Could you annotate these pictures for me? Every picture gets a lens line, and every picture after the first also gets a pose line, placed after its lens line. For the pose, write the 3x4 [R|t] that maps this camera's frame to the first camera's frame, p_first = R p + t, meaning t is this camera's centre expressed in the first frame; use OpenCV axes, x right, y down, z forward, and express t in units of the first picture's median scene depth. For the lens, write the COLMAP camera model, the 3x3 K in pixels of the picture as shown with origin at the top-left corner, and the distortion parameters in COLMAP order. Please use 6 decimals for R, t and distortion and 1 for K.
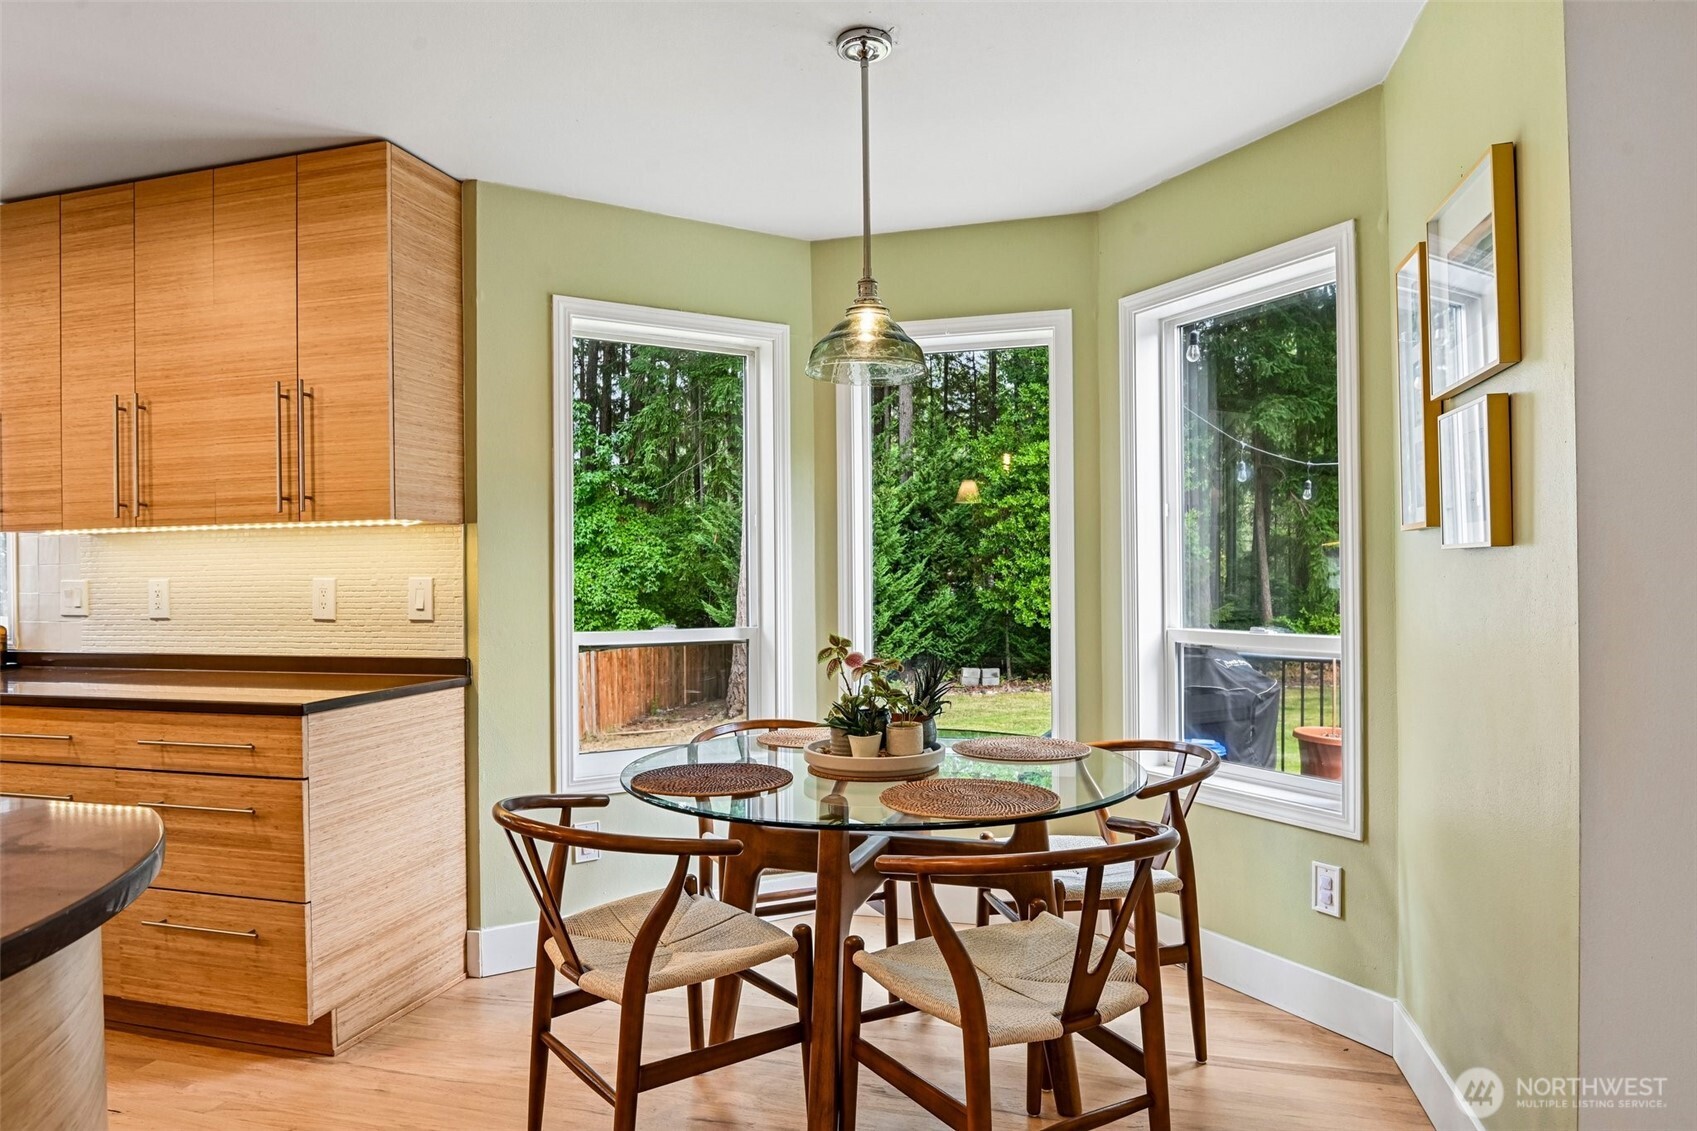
lens RADIAL K [[996.9, 0, 853.3], [0, 996.9, 573.8], [0, 0, 1]] dist [-0.003516, -0.019602]
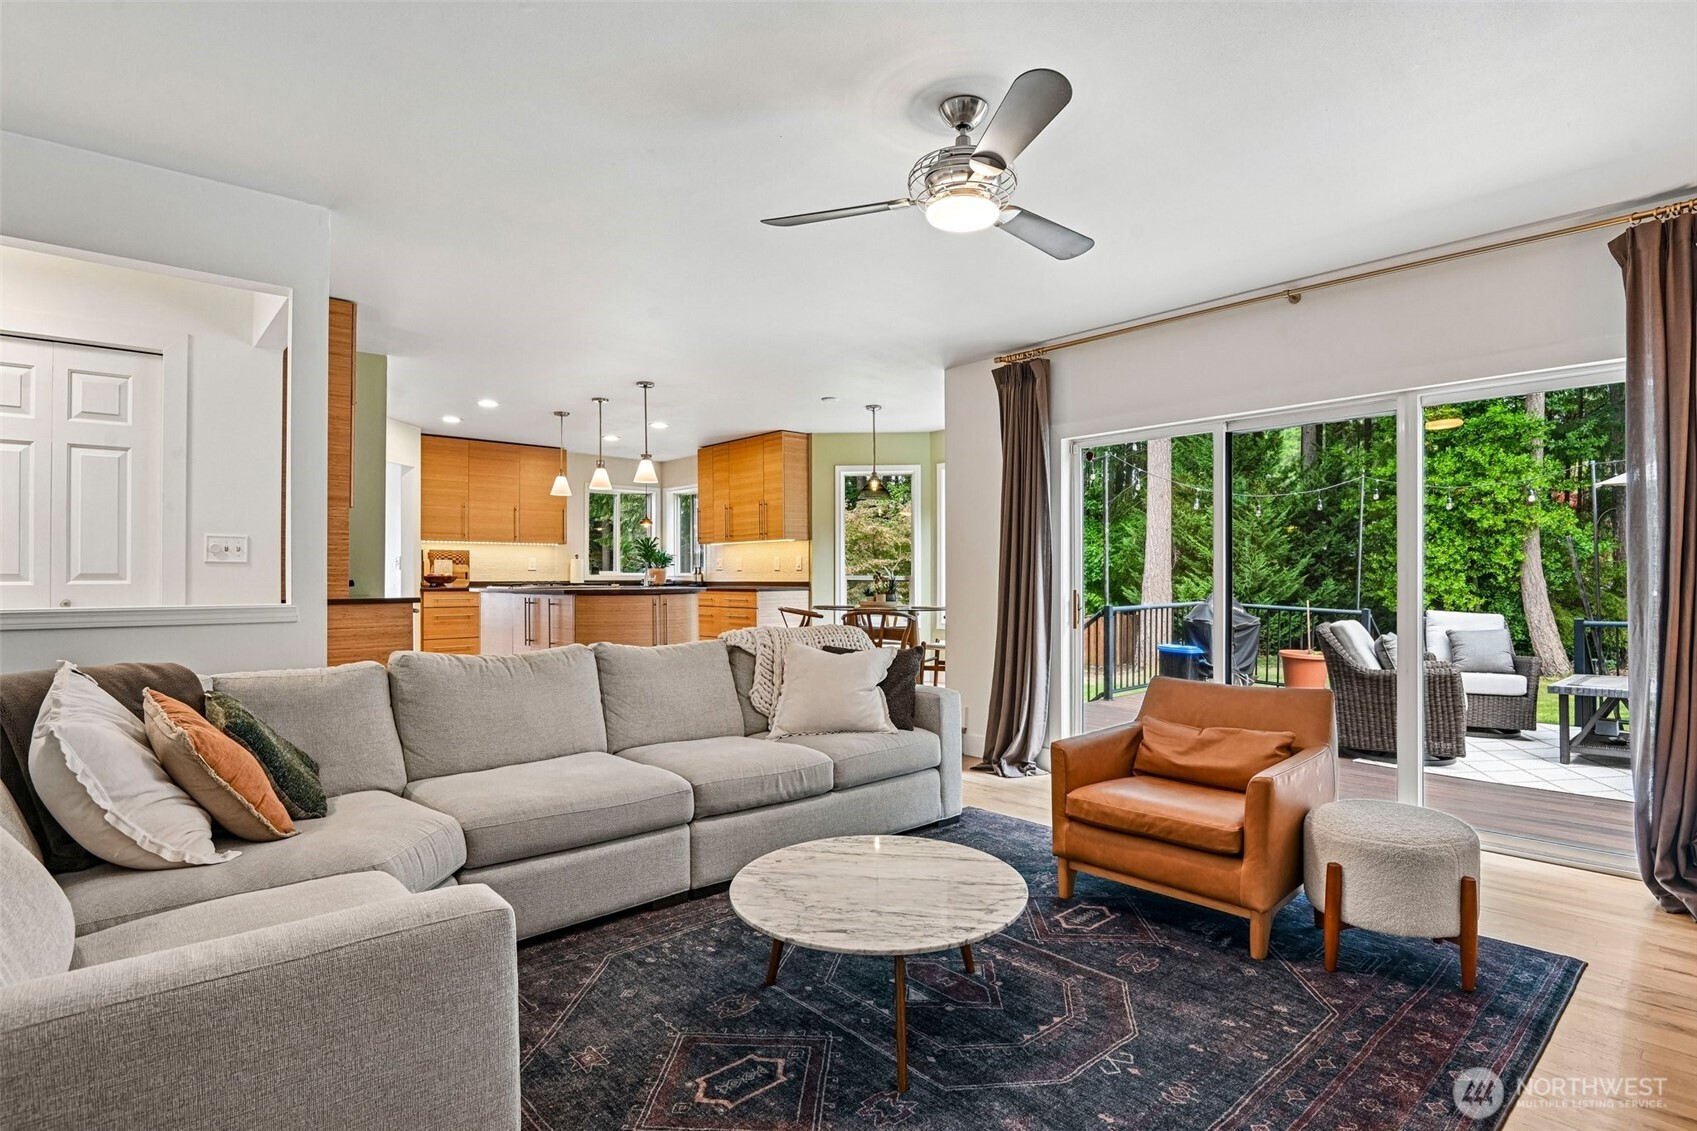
lens RADIAL K [[852.4, 0, 848.5], [0, 852.4, 565.5], [0, 0, 1]] dist [-0.002331, -0.000085]
pose [[0.837792, 0.001842, -0.545986, 1.280459], [-0.005654, 0.999970, -0.005304, 0.048009], [0.545960, 0.007531, 0.837777, -1.300050]]
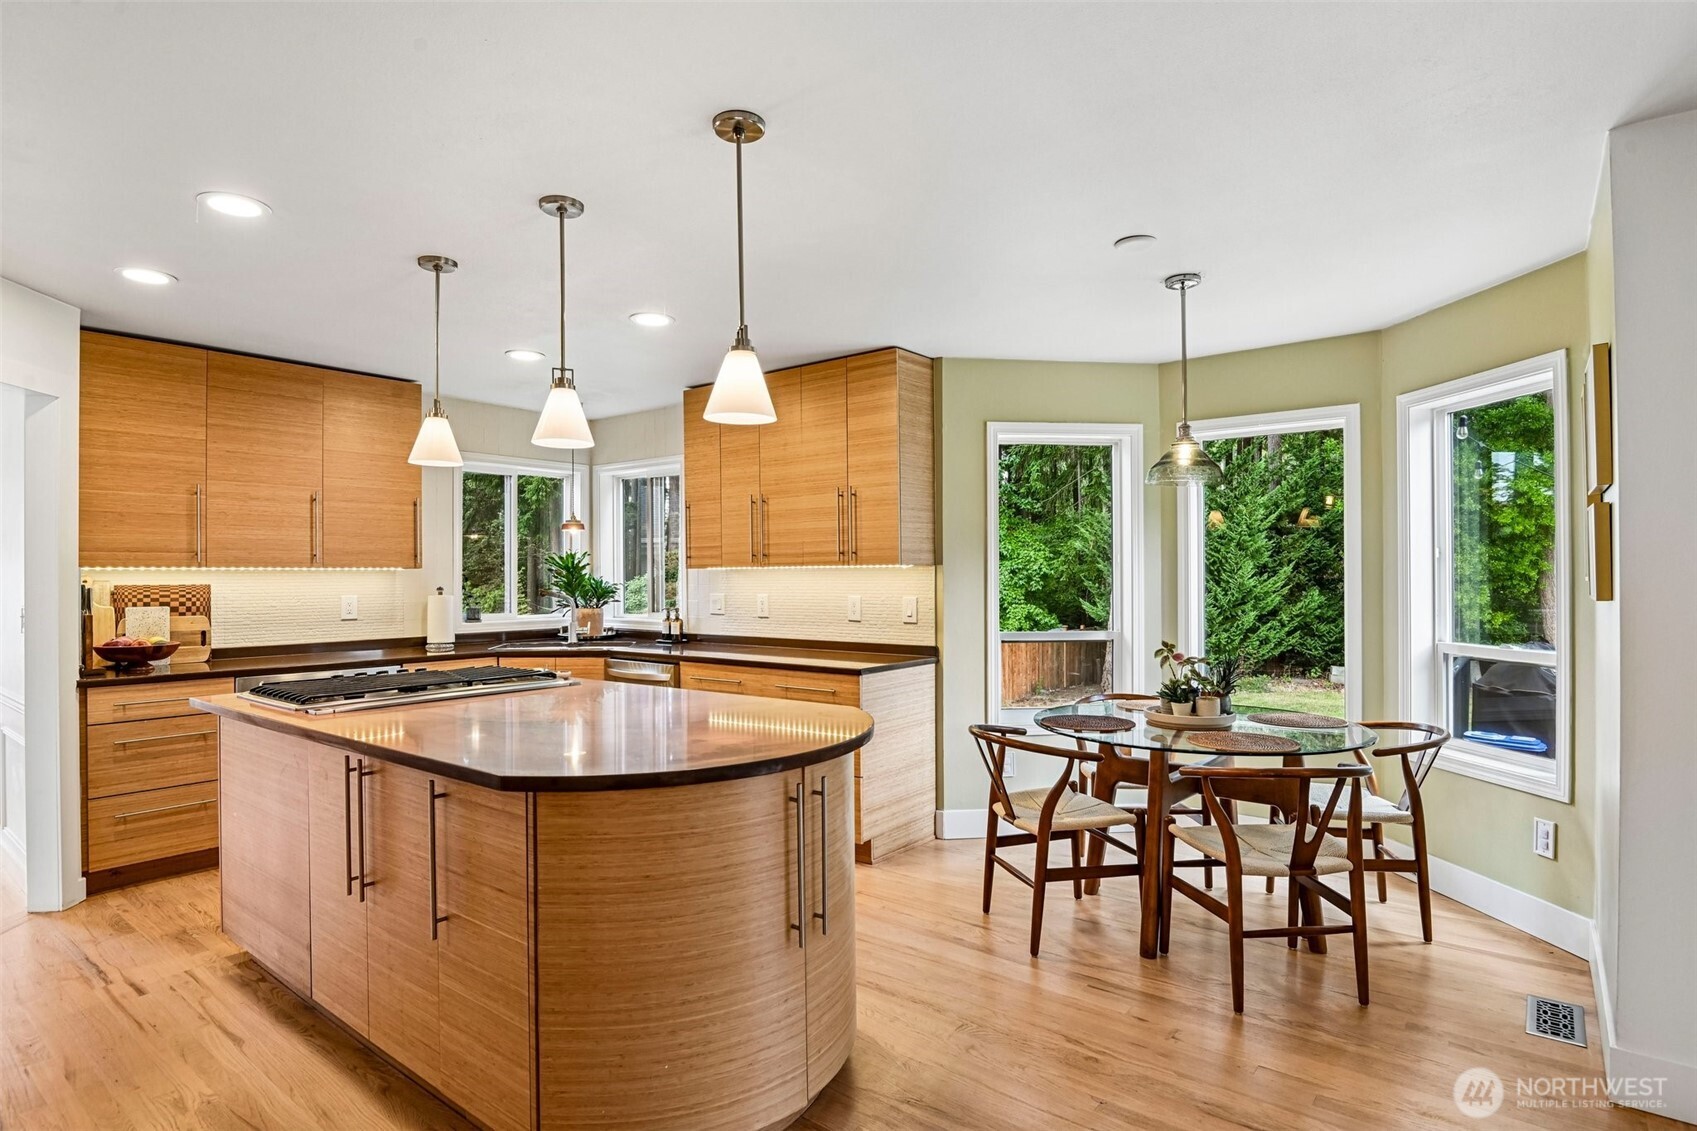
lens RADIAL K [[886.7, 0, 854.9], [0, 886.7, 571.0], [0, 0, 1]] dist [-0.003786, -0.018608]
pose [[0.921433, 0.002883, -0.388528, 0.063566], [-0.002661, 0.999996, 0.001108, -0.043953], [0.388529, 0.000013, 0.921436, -0.434250]]
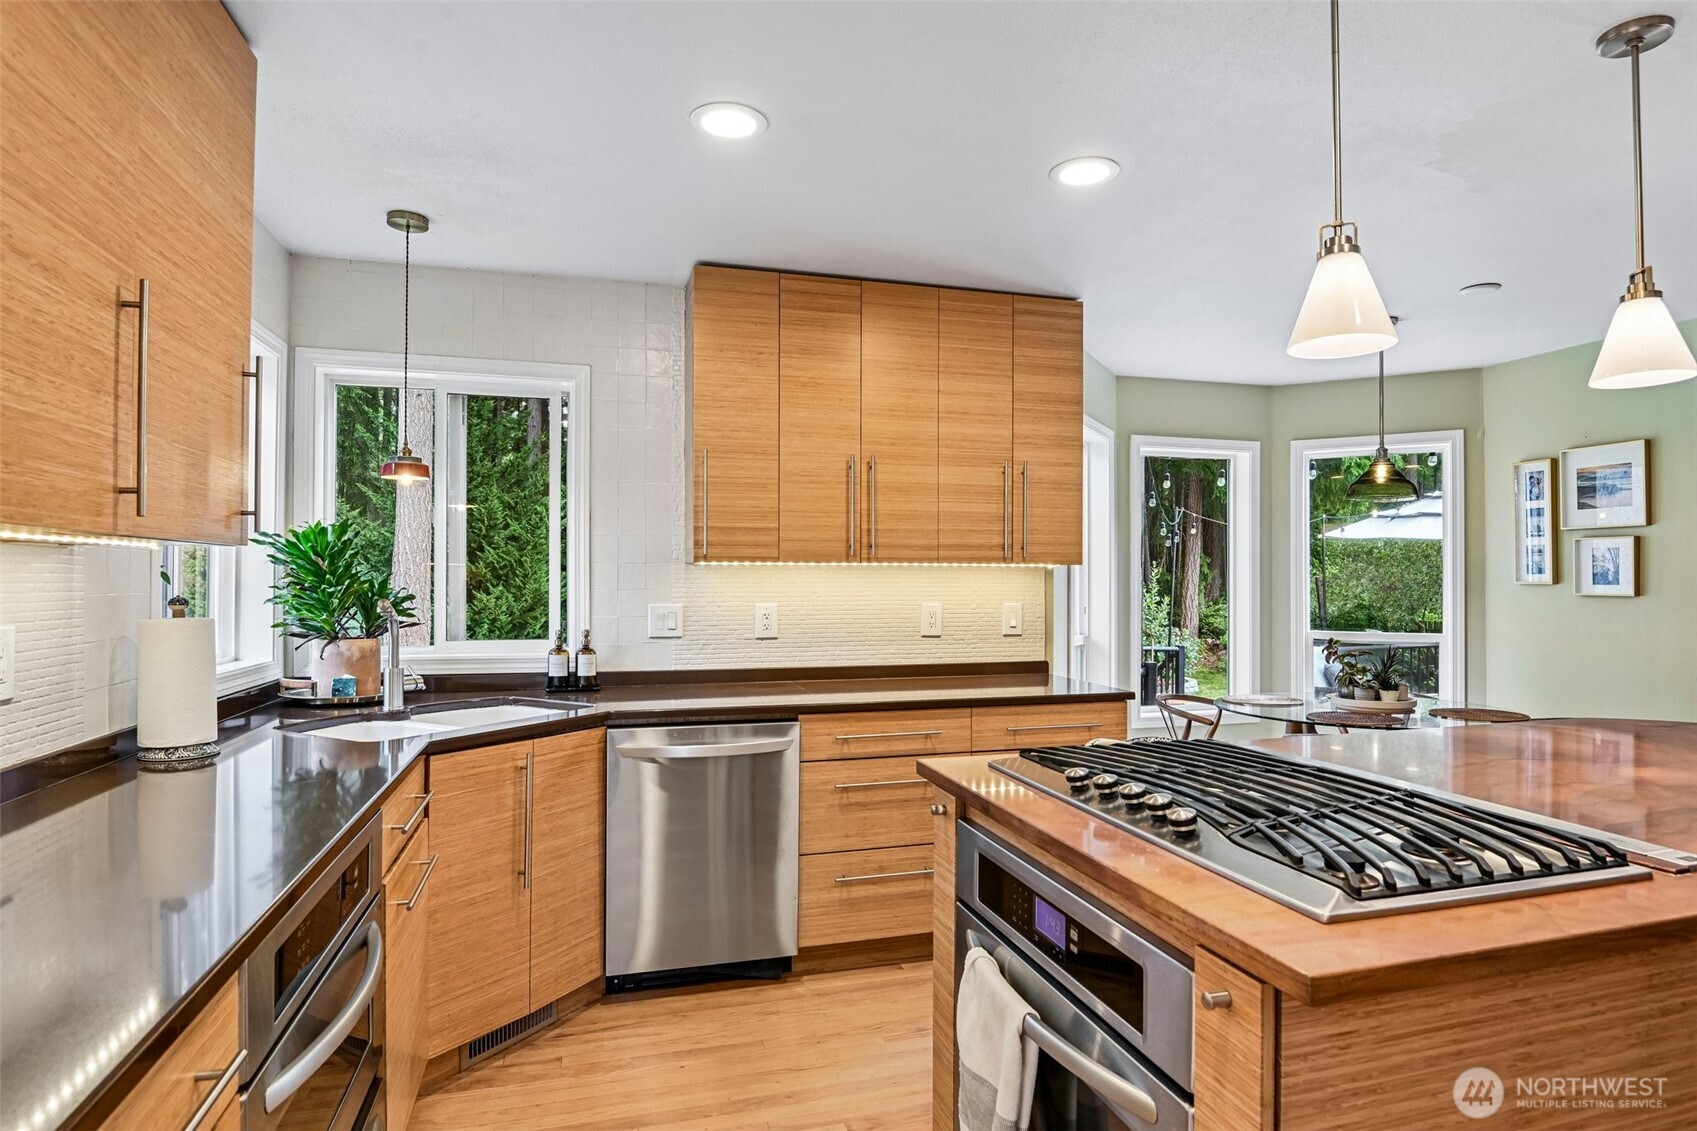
lens RADIAL K [[923.1, 0, 857.0], [0, 923.1, 574.7], [0, 0, 1]] dist [-0.001481, -0.018564]
pose [[0.854757, 0.014707, 0.518820, -1.352878], [-0.012244, 0.999892, -0.008173, -0.024301], [-0.518884, 0.000633, 0.854844, 0.025949]]
